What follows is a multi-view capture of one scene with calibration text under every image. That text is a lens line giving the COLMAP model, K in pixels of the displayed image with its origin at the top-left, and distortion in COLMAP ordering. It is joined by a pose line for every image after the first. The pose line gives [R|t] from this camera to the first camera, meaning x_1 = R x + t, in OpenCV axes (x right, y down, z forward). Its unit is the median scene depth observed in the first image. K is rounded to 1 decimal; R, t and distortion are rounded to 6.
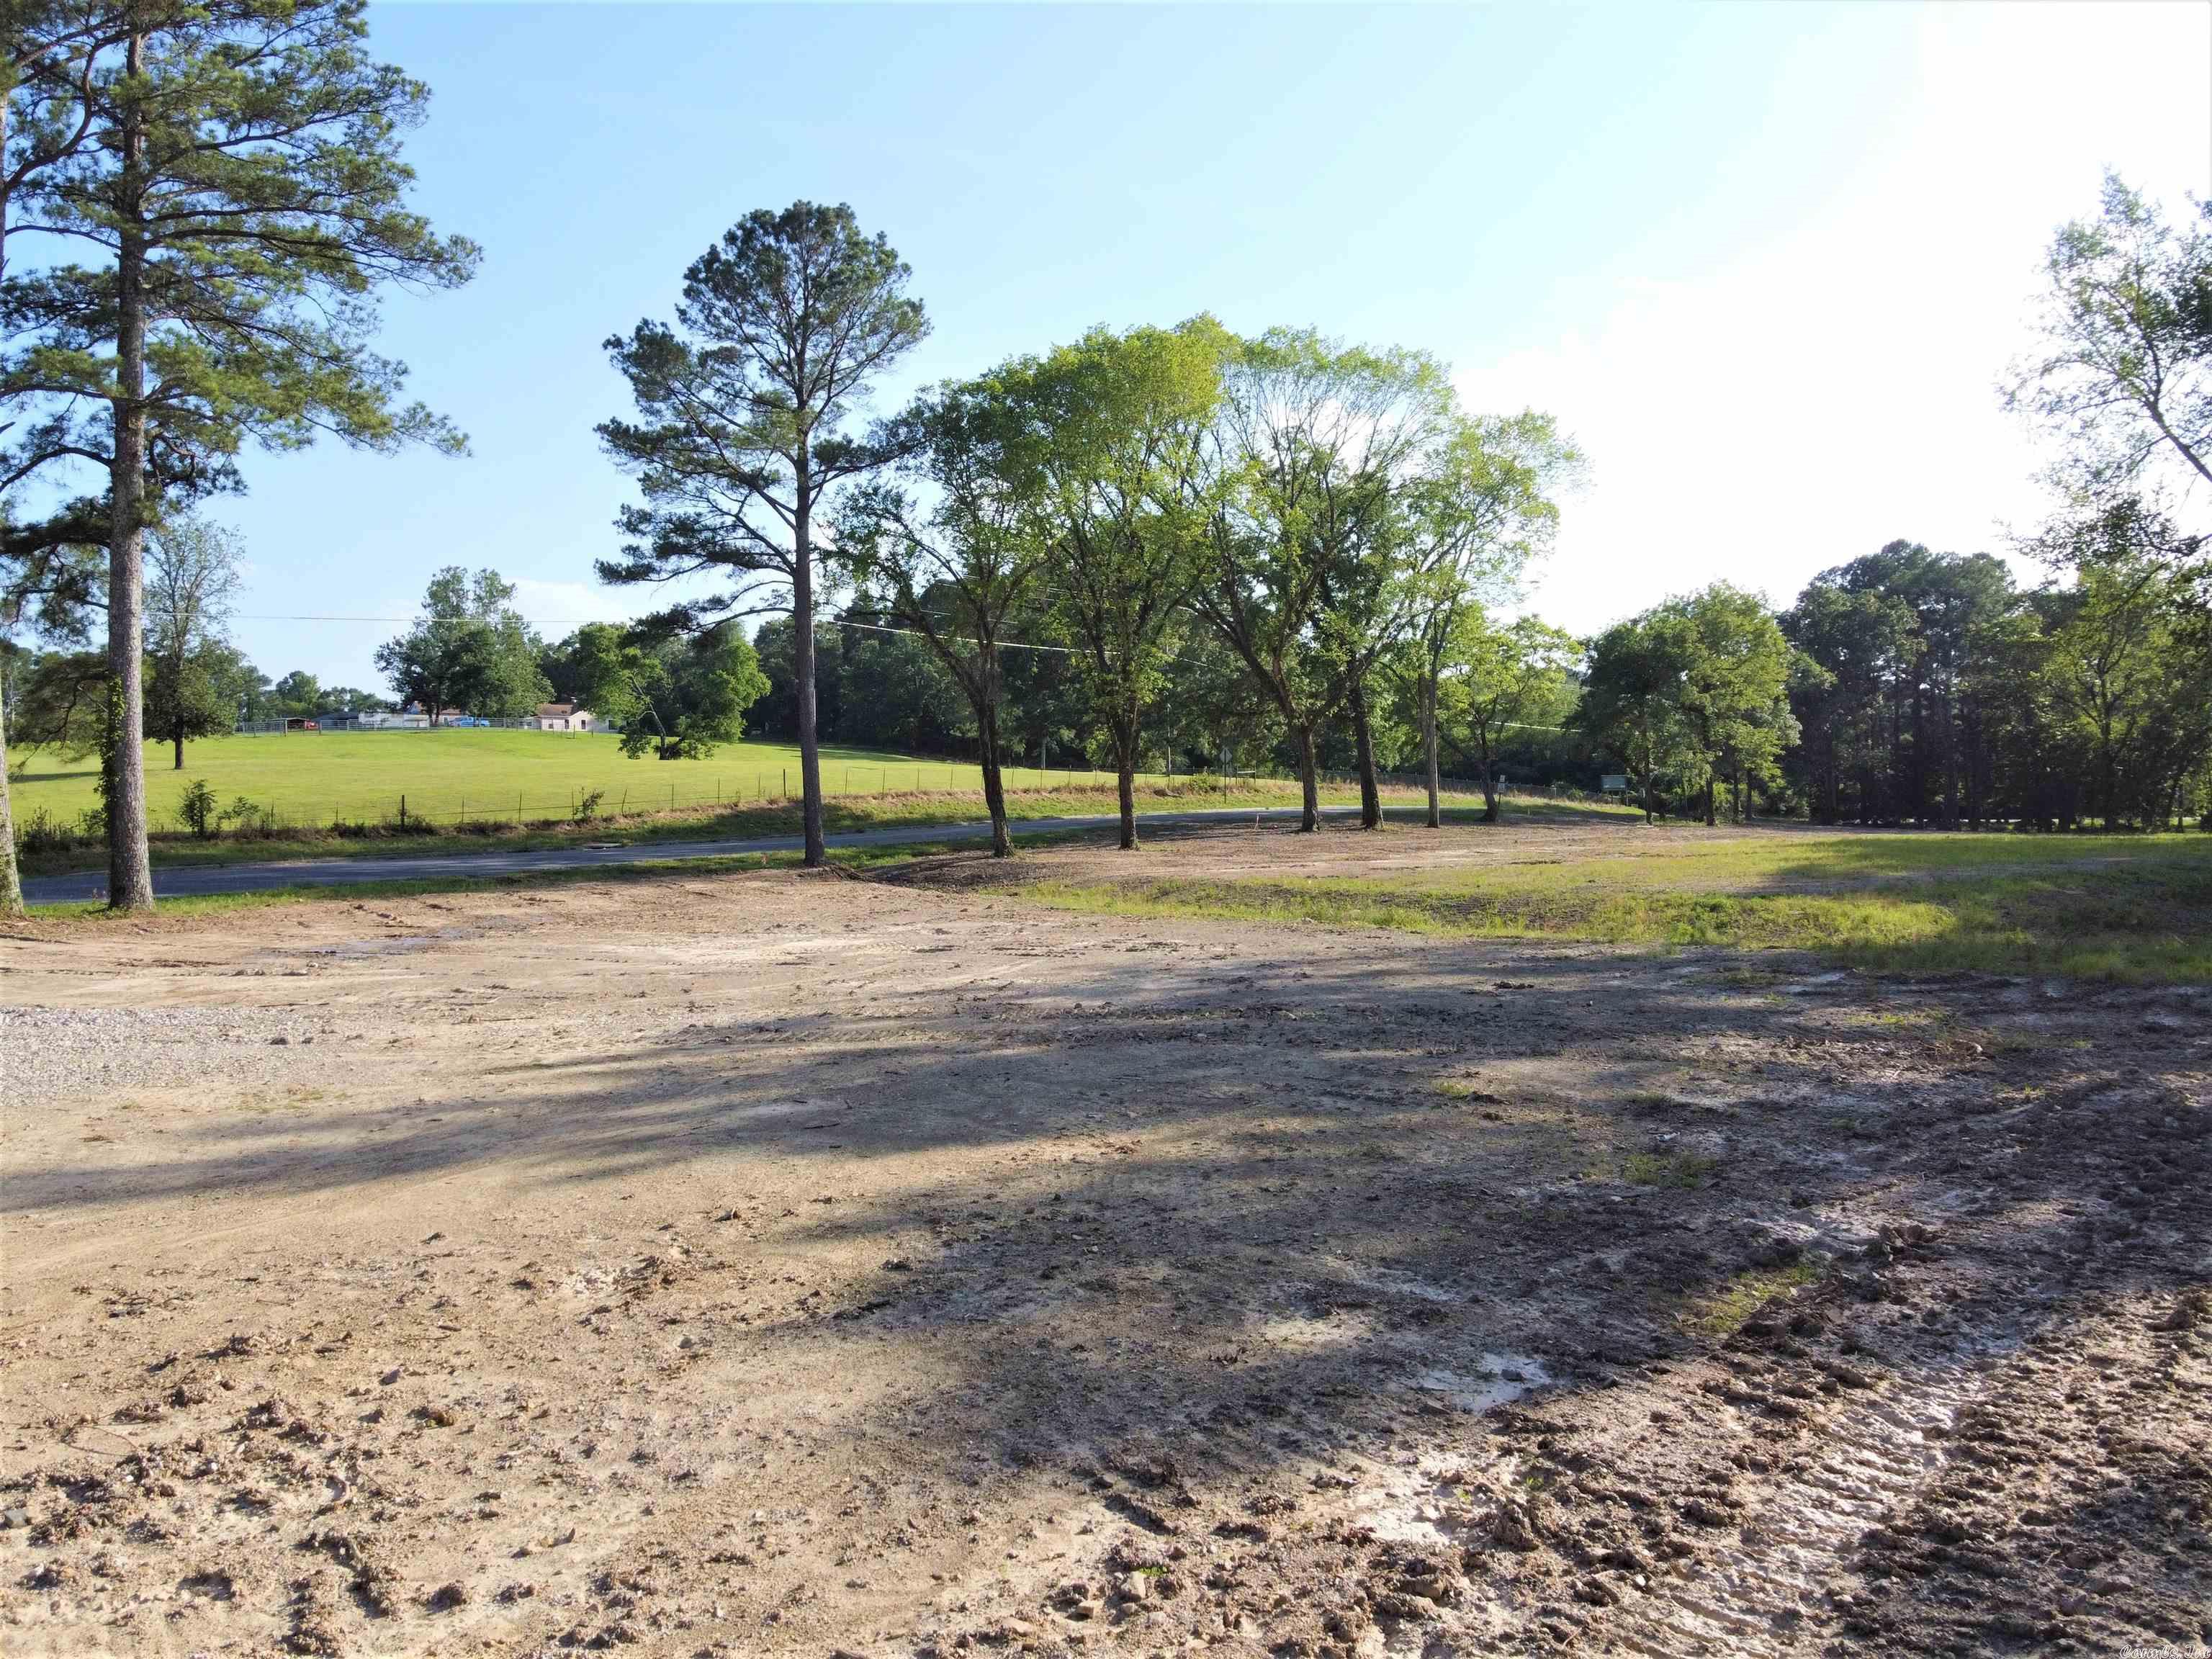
lens RADIAL K [[1671.4, 0, 1144.9], [0, 1671.4, 779.9], [0, 0, 1]] dist [0.080906, -0.152835]
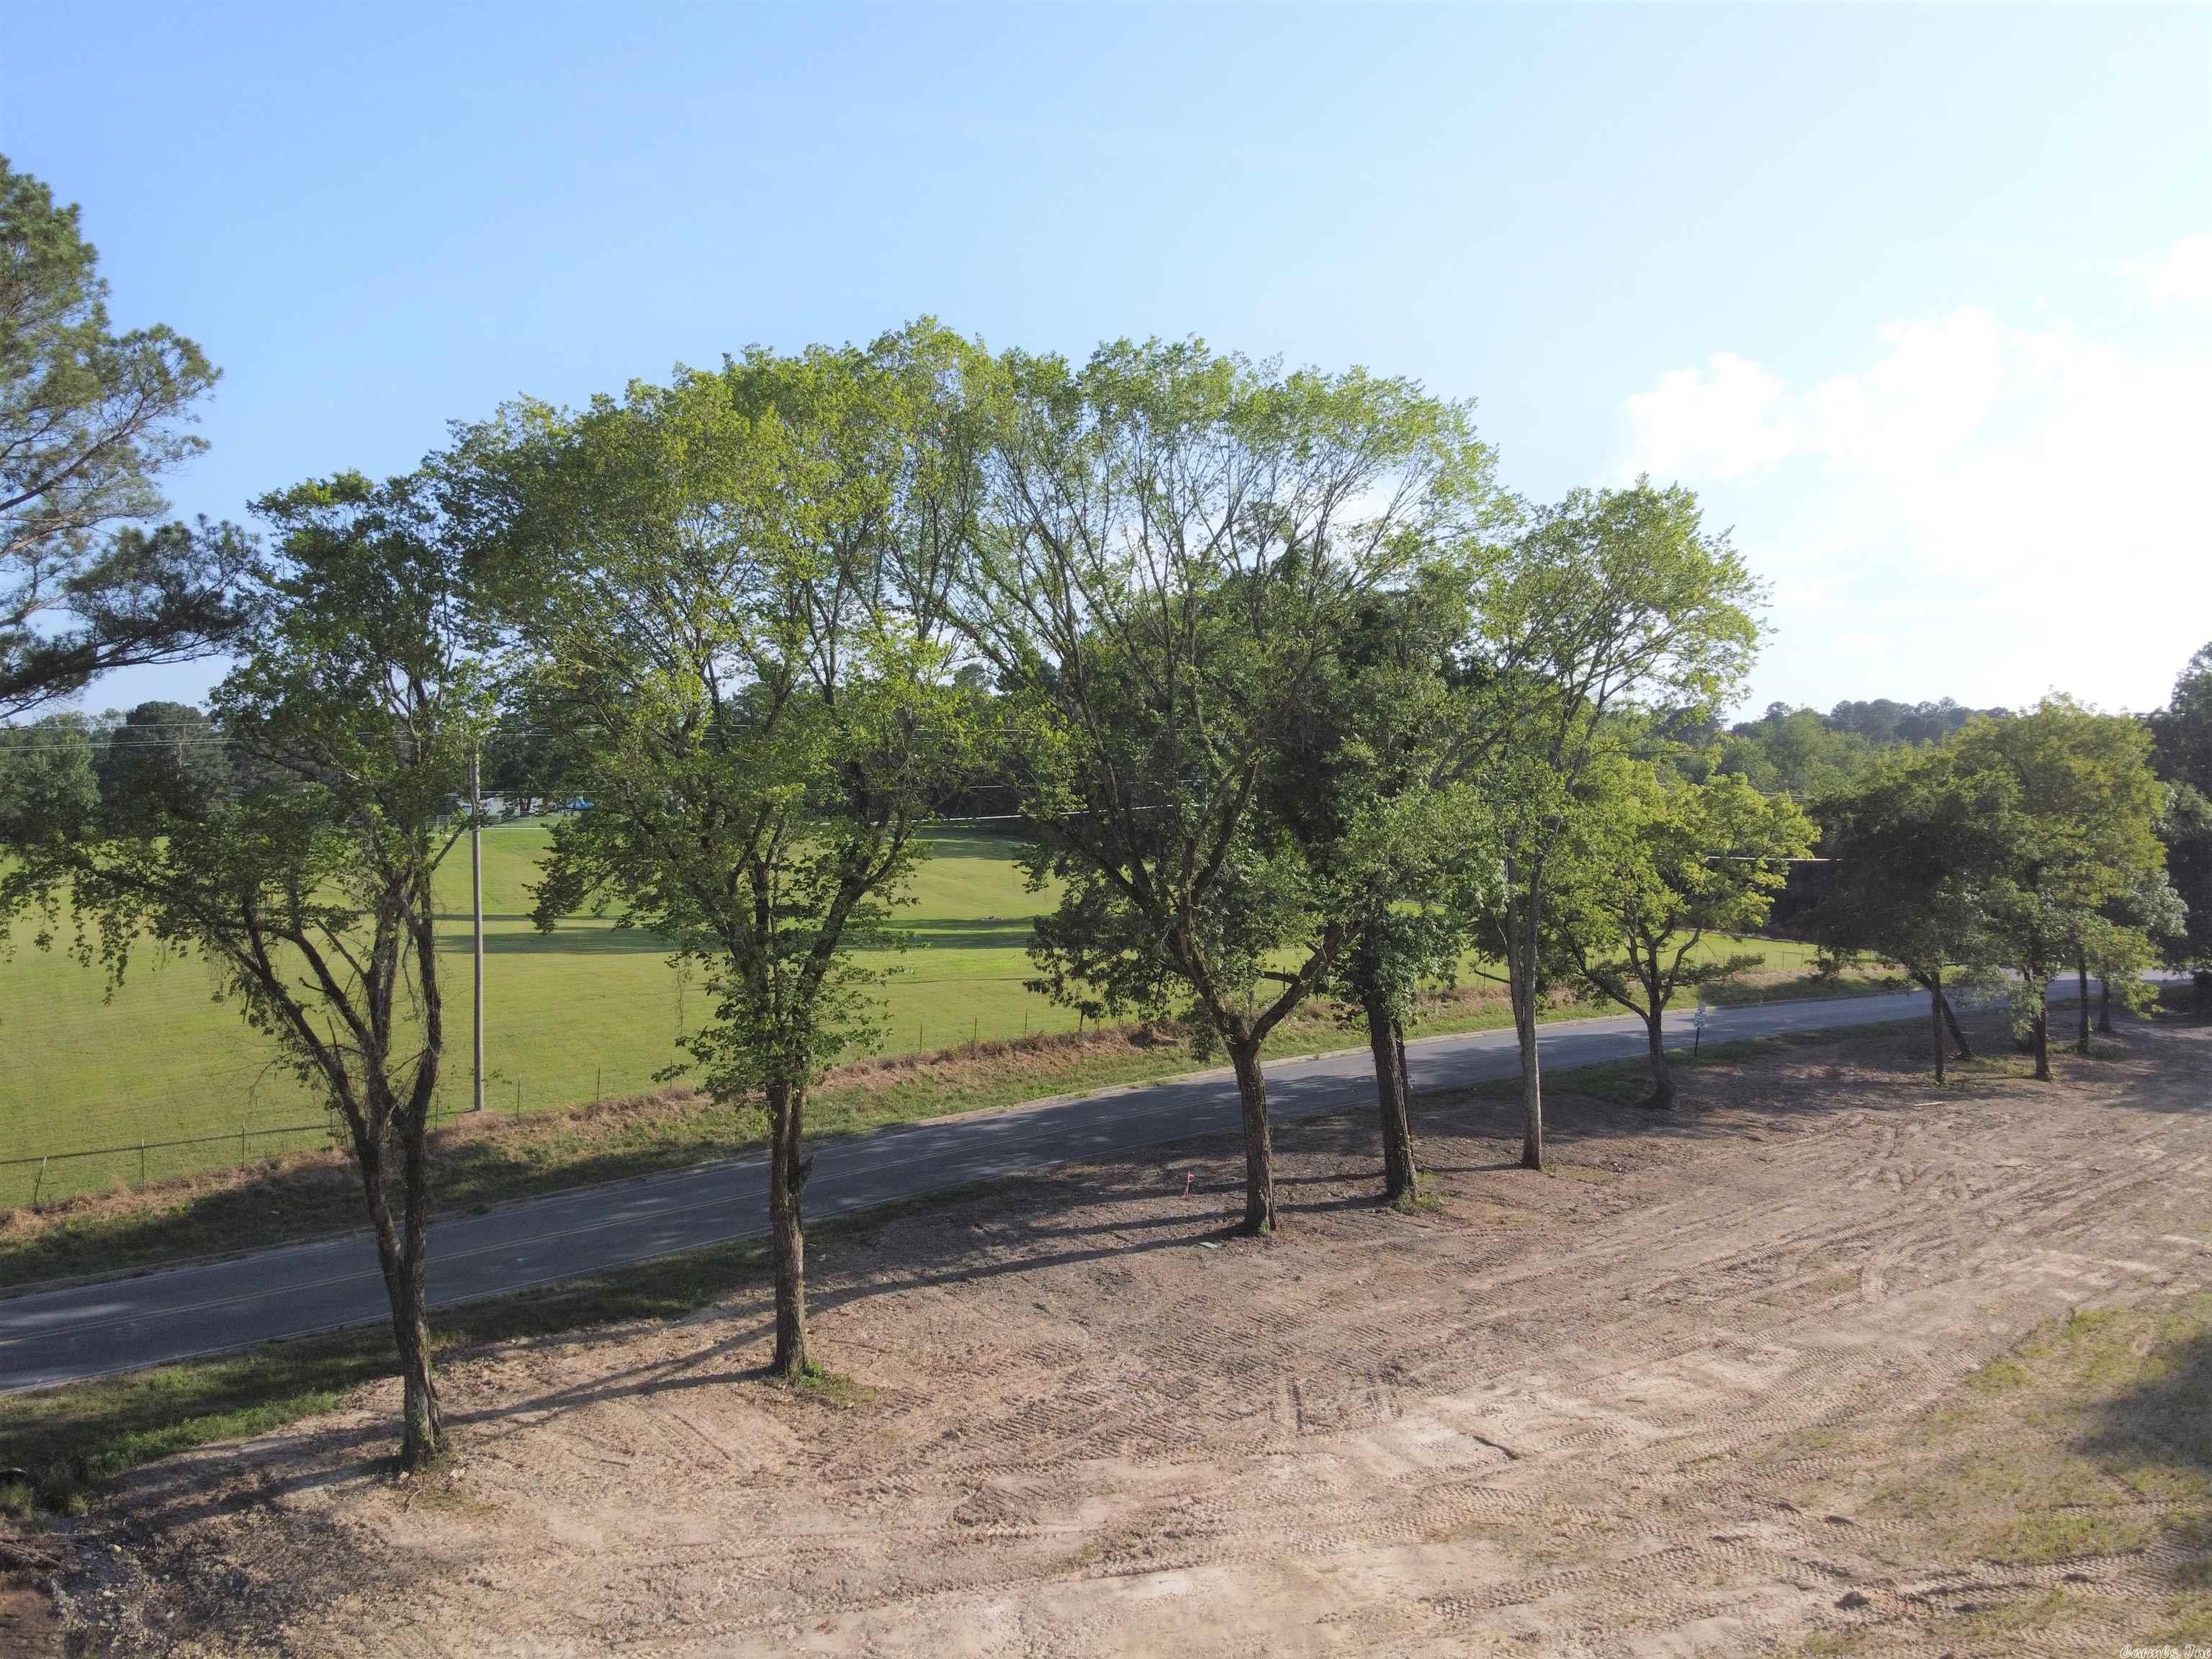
lens RADIAL K [[1671.4, 0, 1080.9], [0, 1671.4, 796.3], [0, 0, 1]] dist [0.080906, -0.152835]
pose [[0.980072, 0.008516, -0.198458, 0.105616], [-0.007688, 0.999958, 0.004941, -0.080645], [0.198492, -0.003317, 0.980097, 0.298186]]
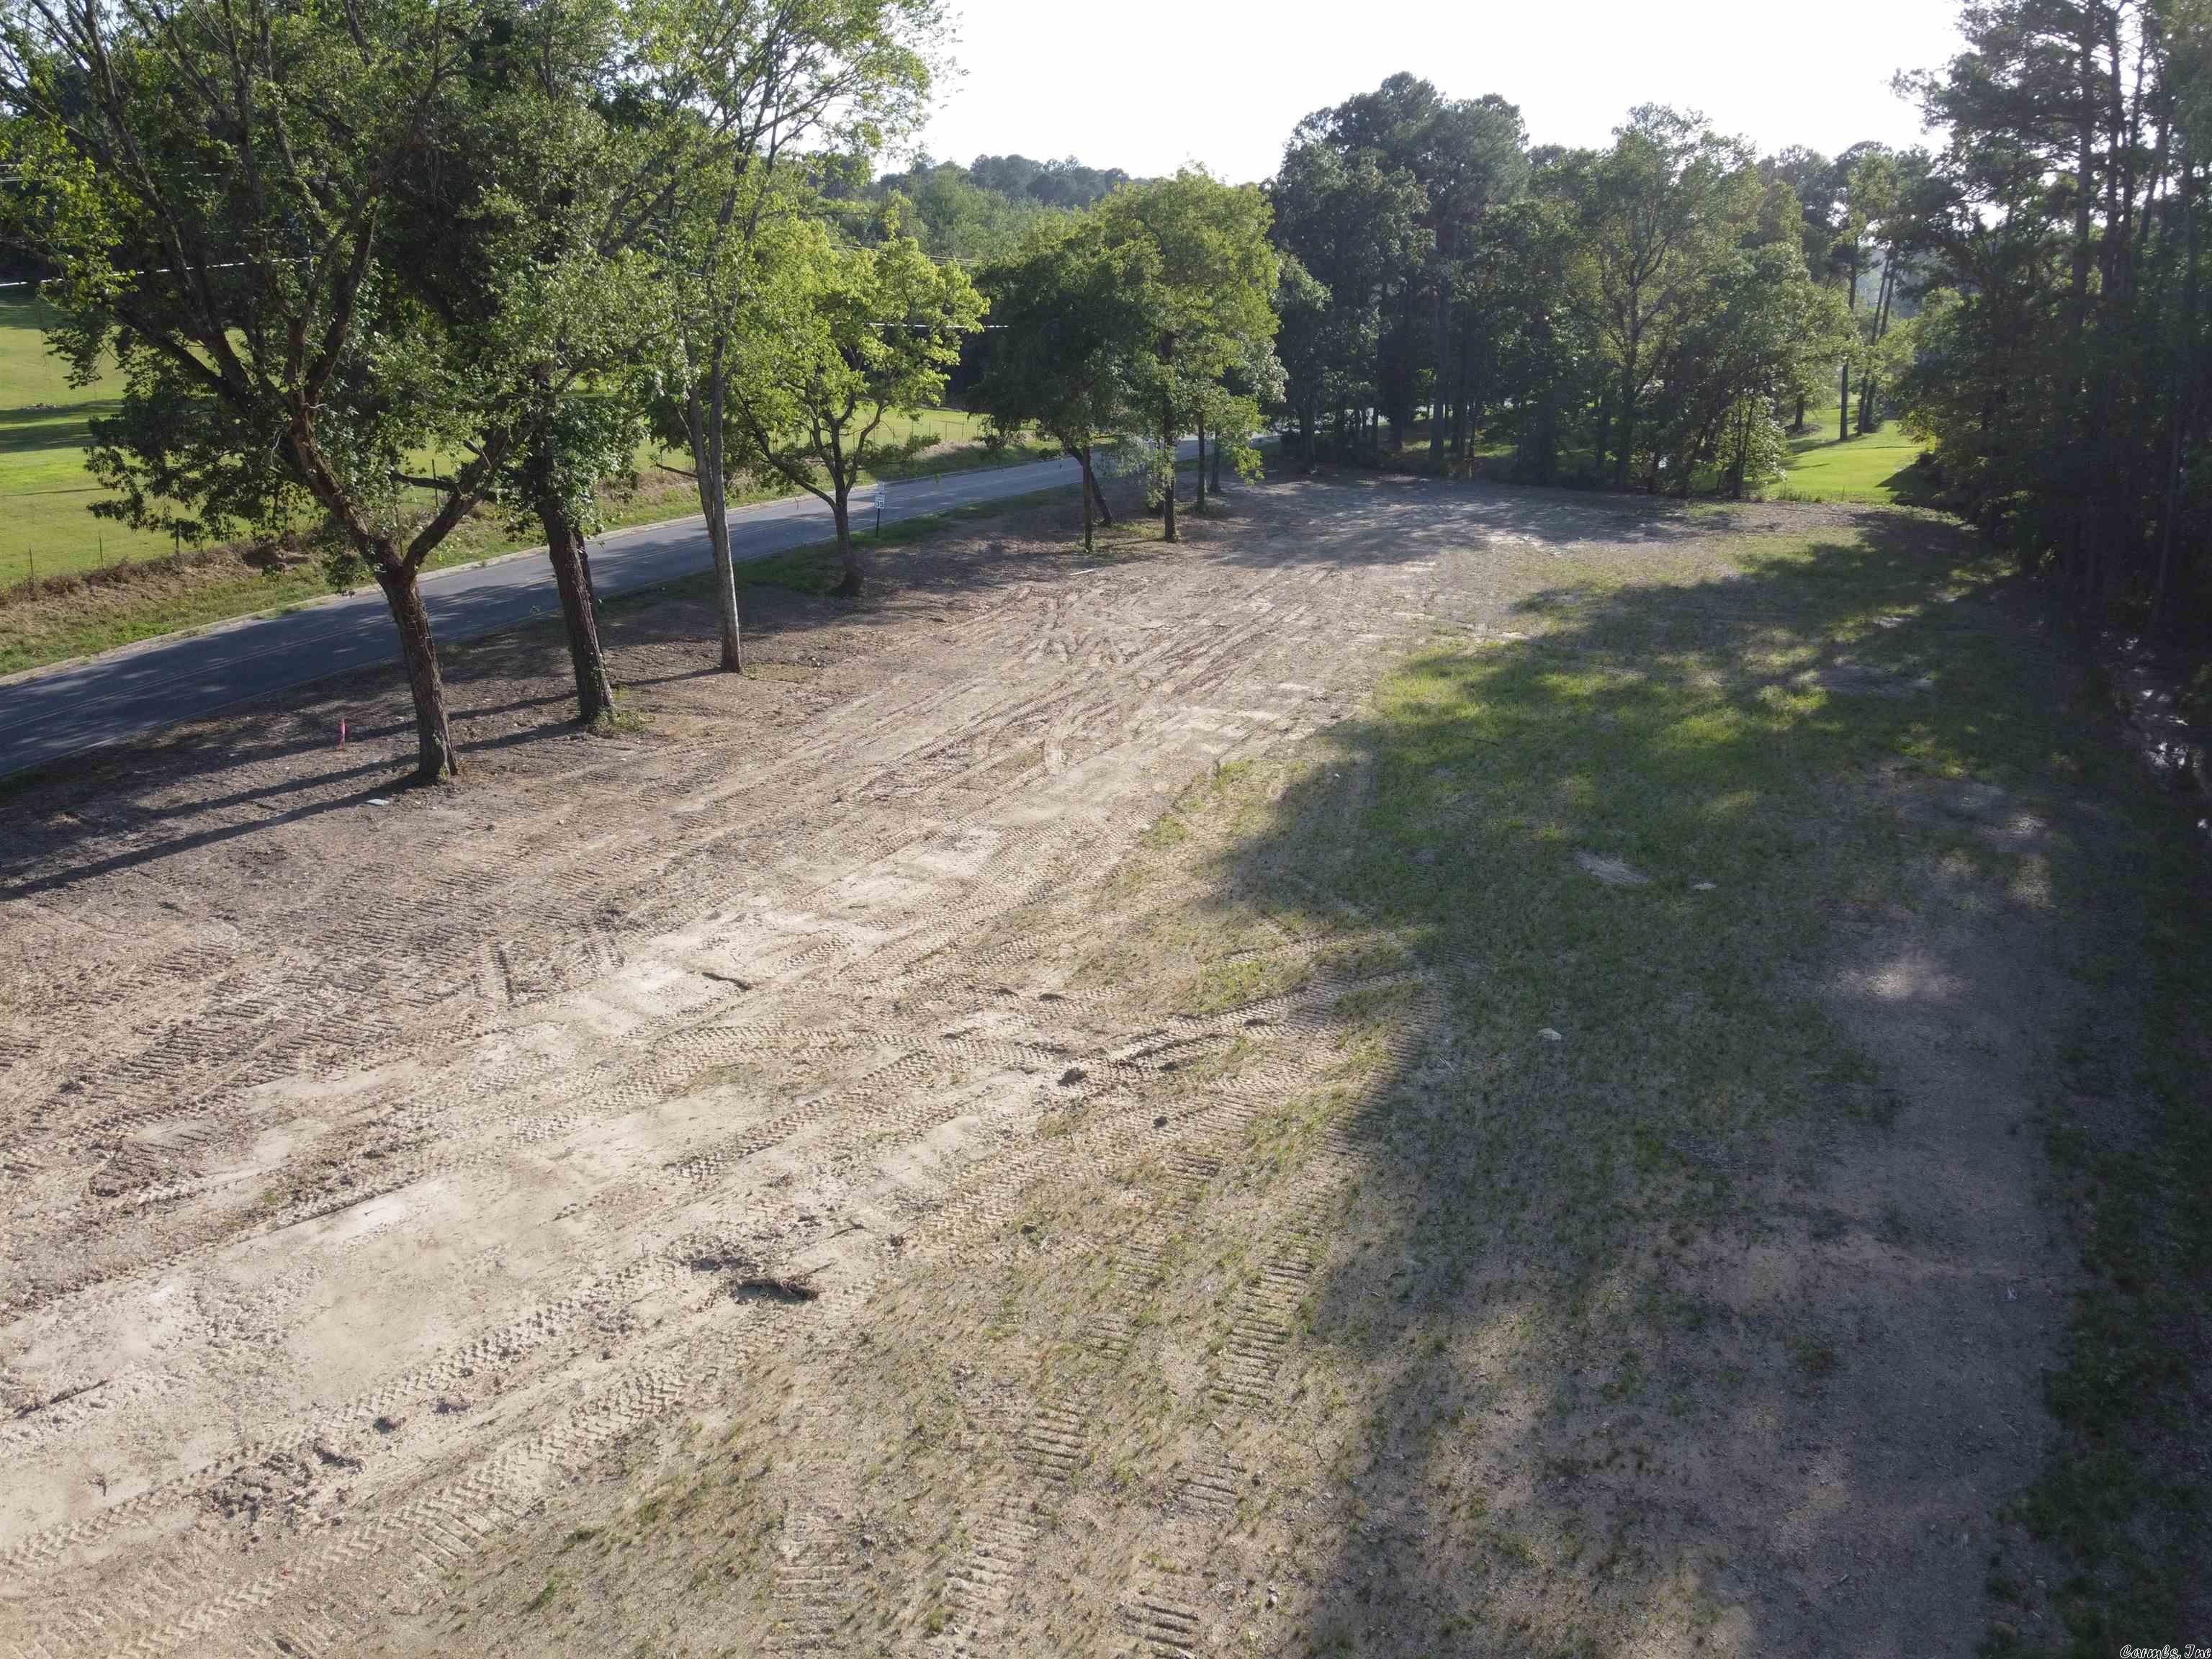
lens RADIAL K [[1671.4, 0, 1117.4], [0, 1671.4, 806.2], [0, 0, 1]] dist [0.080906, -0.152835]
pose [[0.954313, -0.066899, 0.291224, 0.101721], [-0.028278, 0.950022, 0.310898, -0.084697], [-0.297468, -0.304929, 0.904727, 0.329810]]
